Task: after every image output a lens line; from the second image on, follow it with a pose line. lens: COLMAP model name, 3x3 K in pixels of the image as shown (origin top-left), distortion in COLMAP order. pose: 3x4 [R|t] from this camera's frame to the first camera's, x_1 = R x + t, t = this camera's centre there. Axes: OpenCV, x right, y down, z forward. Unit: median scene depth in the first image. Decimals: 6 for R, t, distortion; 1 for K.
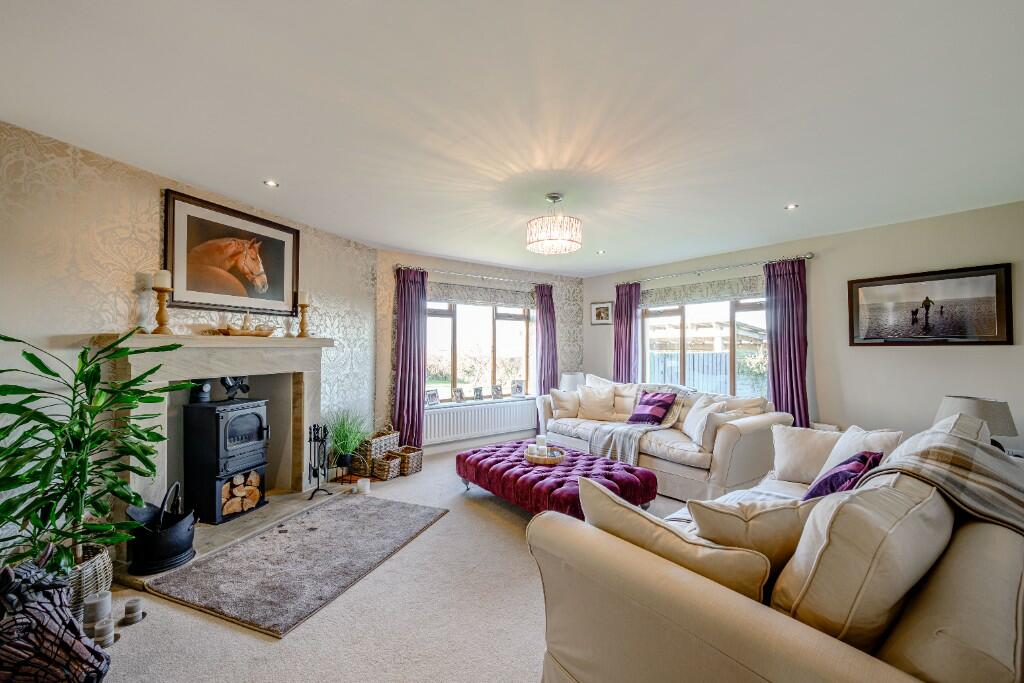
lens RADIAL K [[399.5, 0, 508.1], [0, 399.5, 334.3], [0, 0, 1]] dist [-0.000440, -0.000037]
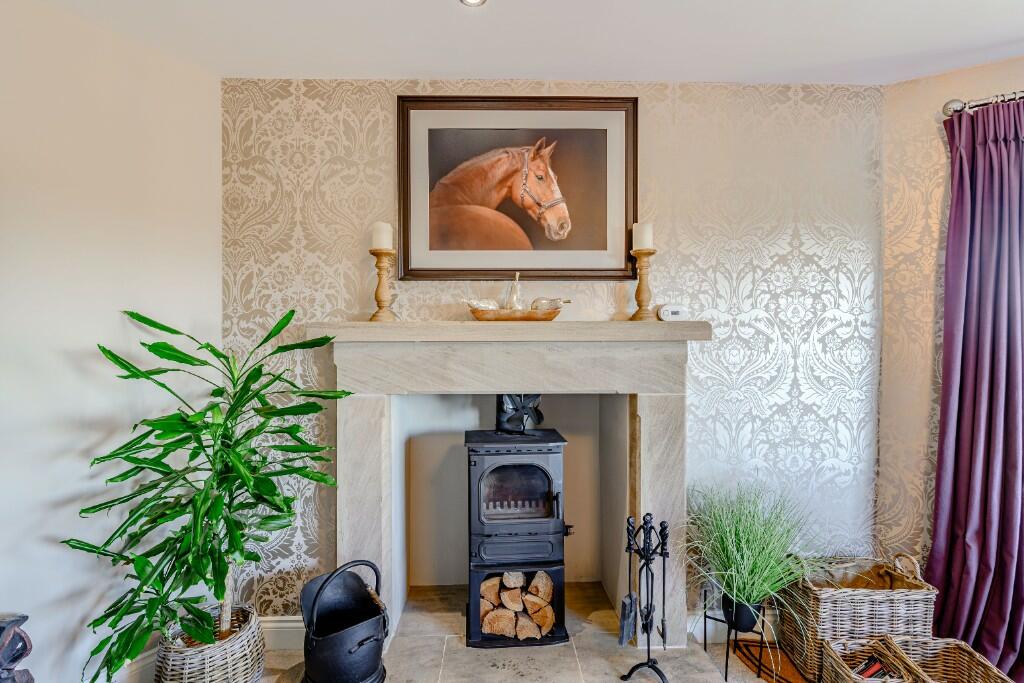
lens RADIAL K [[533.3, 0, 512.0], [0, 533.3, 341.5], [0, 0, 1]] dist [0.000436, -0.000111]
pose [[0.380942, 0.002595, -0.924595, 0.013011], [0.029458, 0.999454, 0.014942, 0.020395], [0.924130, -0.032929, 0.380658, 0.692035]]
